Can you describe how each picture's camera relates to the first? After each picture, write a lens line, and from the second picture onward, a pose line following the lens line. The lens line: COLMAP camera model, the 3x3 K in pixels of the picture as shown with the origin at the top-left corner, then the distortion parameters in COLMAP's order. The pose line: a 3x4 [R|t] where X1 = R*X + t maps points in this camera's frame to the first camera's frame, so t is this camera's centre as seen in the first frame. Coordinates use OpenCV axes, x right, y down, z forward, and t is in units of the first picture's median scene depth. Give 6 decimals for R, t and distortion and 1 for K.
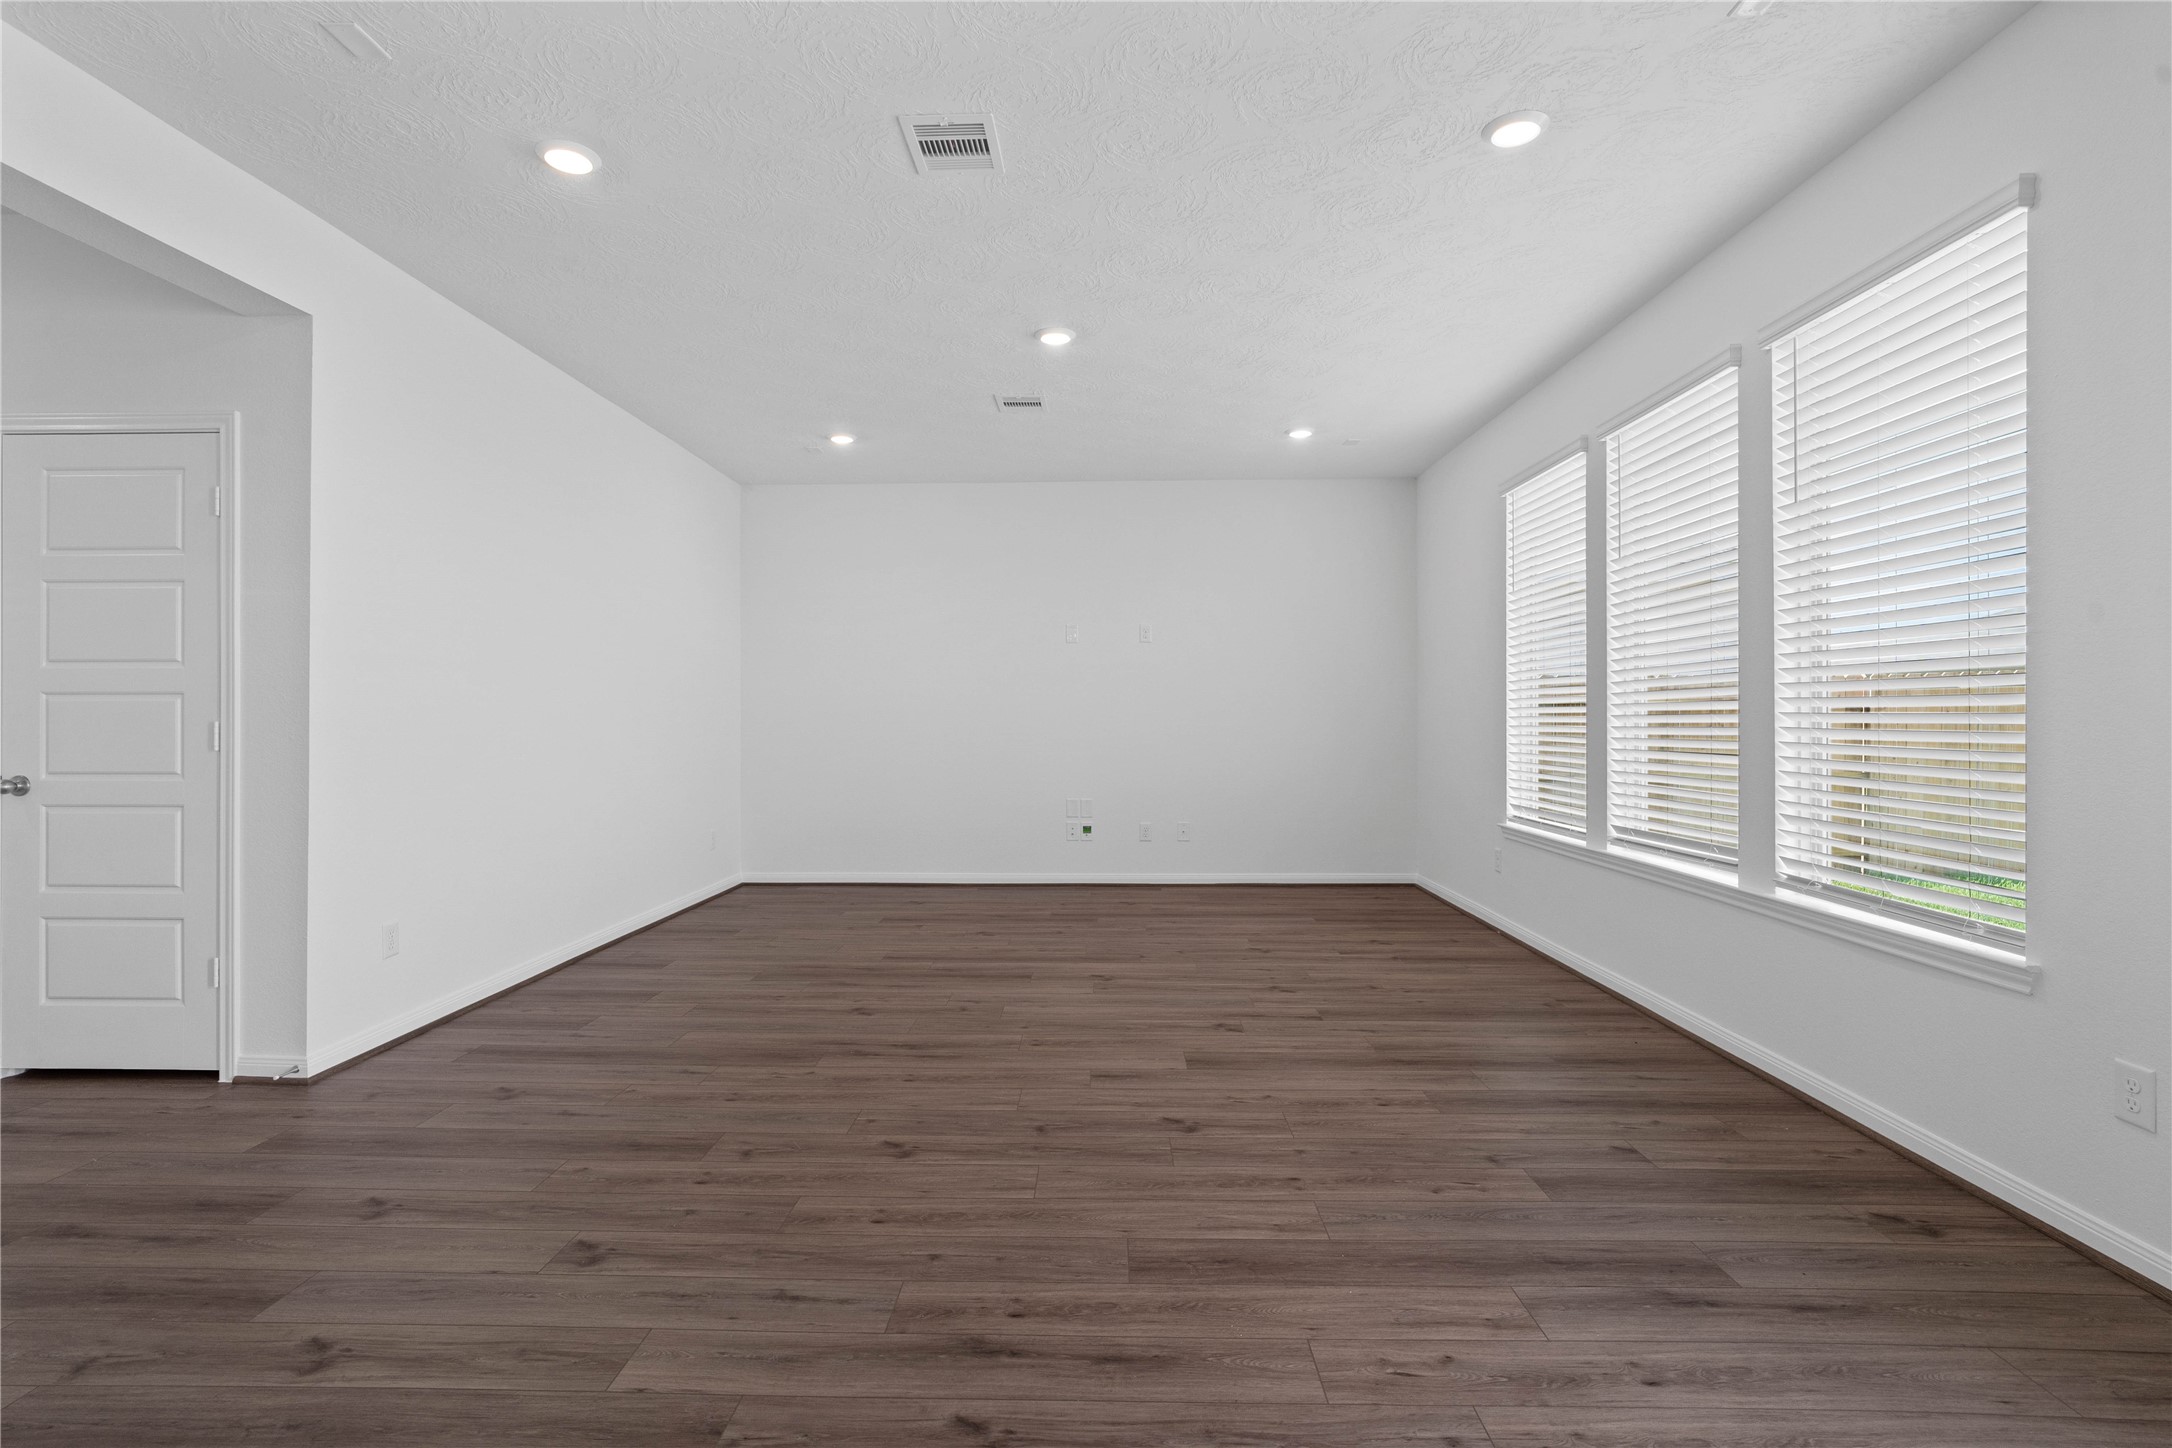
lens RADIAL K [[1029.7, 0, 1081.0], [0, 1029.7, 712.8], [0, 0, 1]] dist [-0.011389, 0.000013]
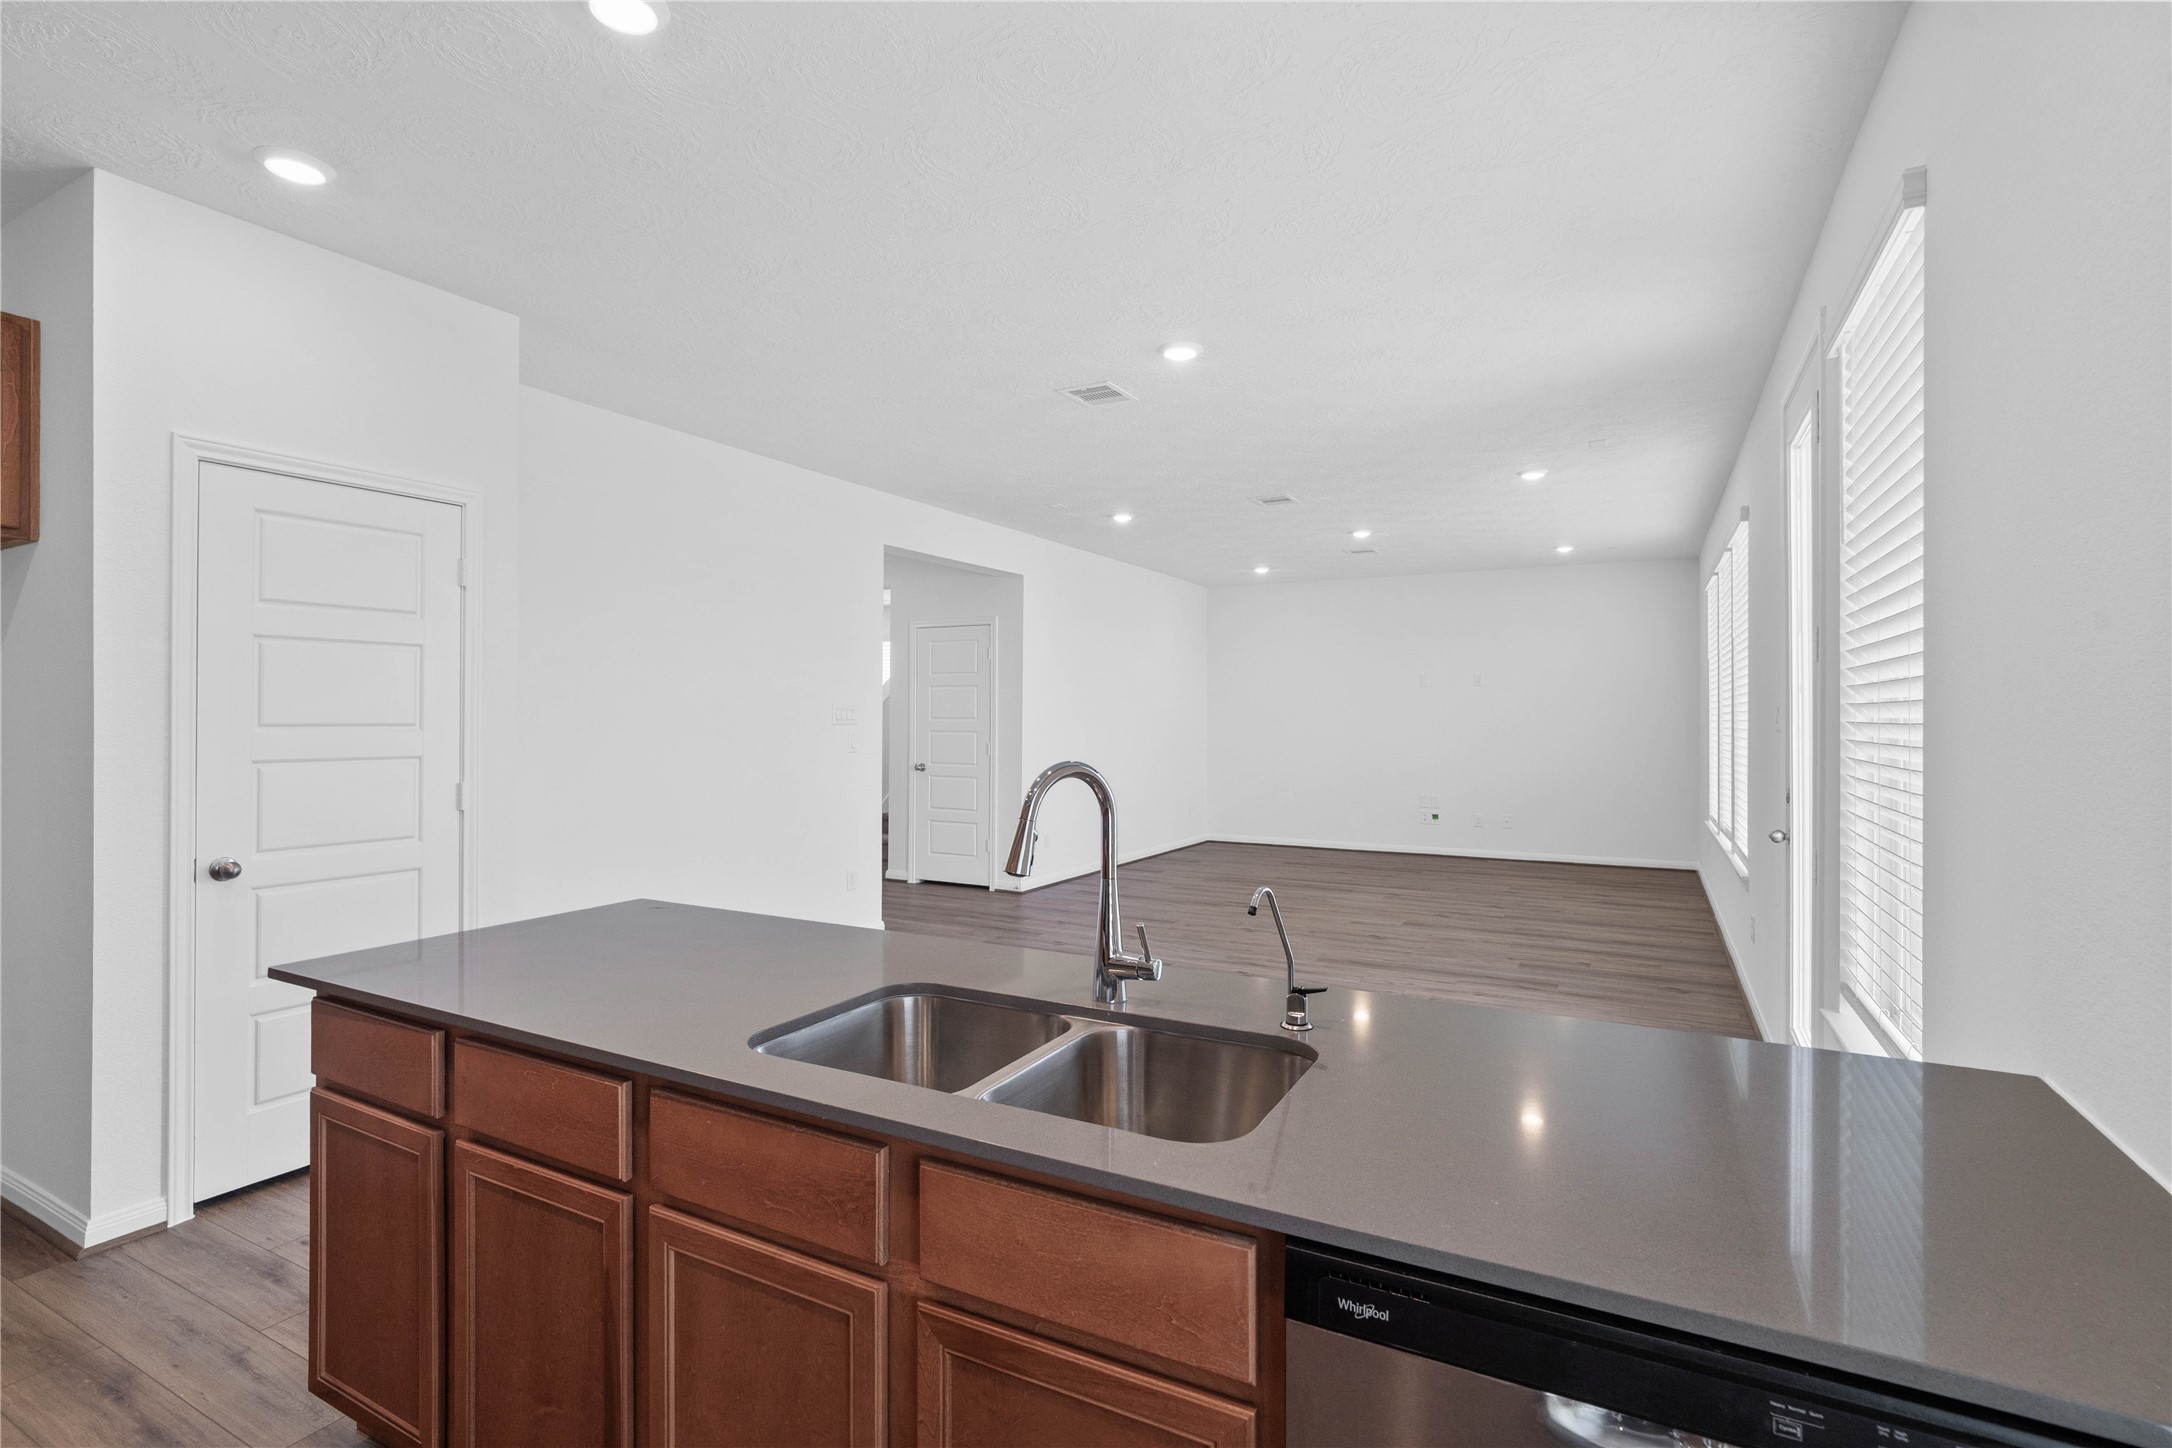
lens RADIAL K [[1024.7, 0, 1081.6], [0, 1024.7, 699.2], [0, 0, 1]] dist [-0.009605, 0.001193]
pose [[0.892628, -0.003644, -0.450780, 0.454741], [-0.003281, 0.999888, -0.014580, -0.060582], [0.450782, 0.014494, 0.892516, -1.081265]]
